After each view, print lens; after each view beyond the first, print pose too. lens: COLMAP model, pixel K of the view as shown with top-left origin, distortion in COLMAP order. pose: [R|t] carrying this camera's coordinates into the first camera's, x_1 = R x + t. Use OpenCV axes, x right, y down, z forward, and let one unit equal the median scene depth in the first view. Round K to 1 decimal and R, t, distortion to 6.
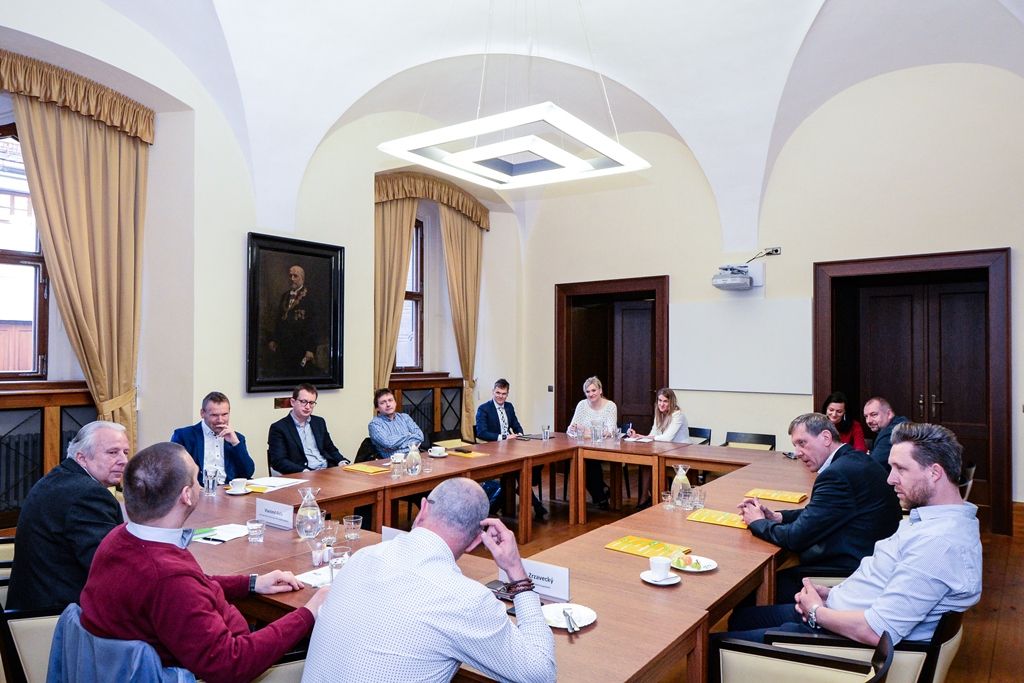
lens RADIAL K [[657.5, 0, 512.0], [0, 657.5, 341.5], [0, 0, 1]] dist [0.001817, -0.002777]
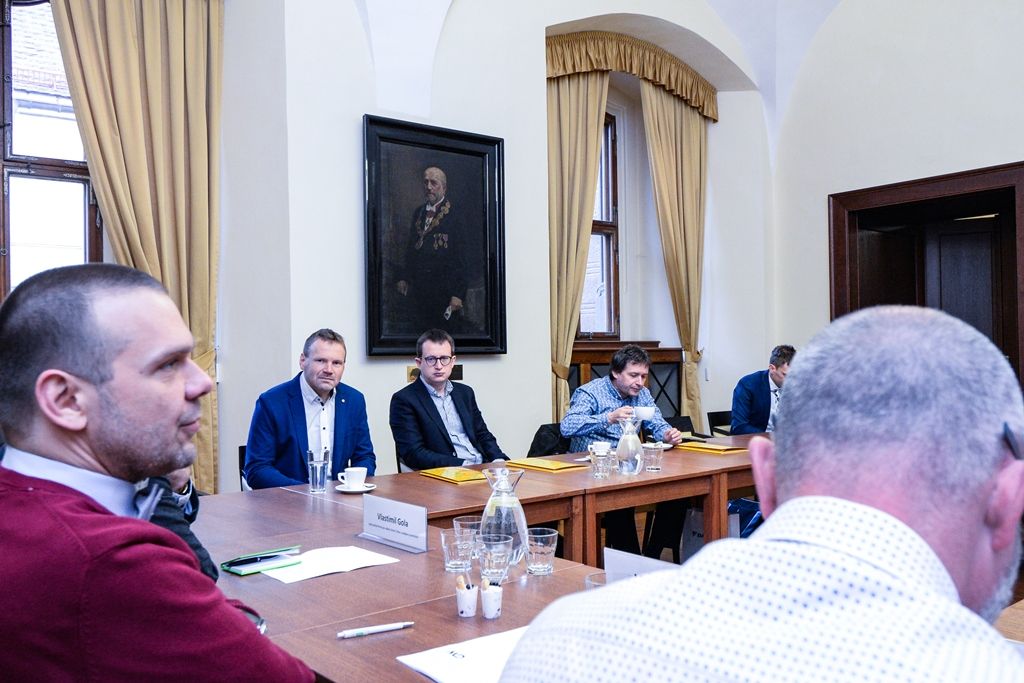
lens RADIAL K [[873.4, 0, 512.0], [0, 873.4, 341.5], [0, 0, 1]] dist [0.021168, 0.001348]
pose [[0.971262, -0.019388, -0.237223, -0.046226], [0.022648, 0.999683, 0.011026, 0.052198], [0.236934, -0.016082, 0.971393, 0.160527]]
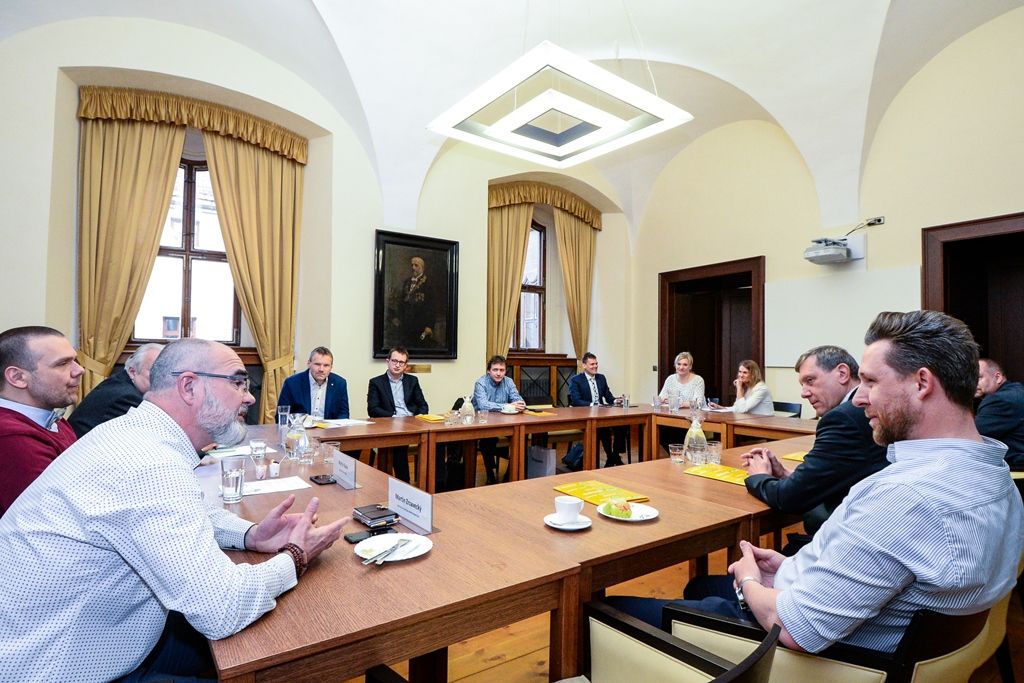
lens RADIAL K [[523.8, 0, 512.0], [0, 523.8, 341.5], [0, 0, 1]] dist [0.001505, -0.001984]
pose [[0.955656, -0.001458, -0.294481, 0.125951], [-0.001068, 0.999964, -0.008416, 0.049433], [0.294483, 0.008357, 0.955620, 0.124095]]
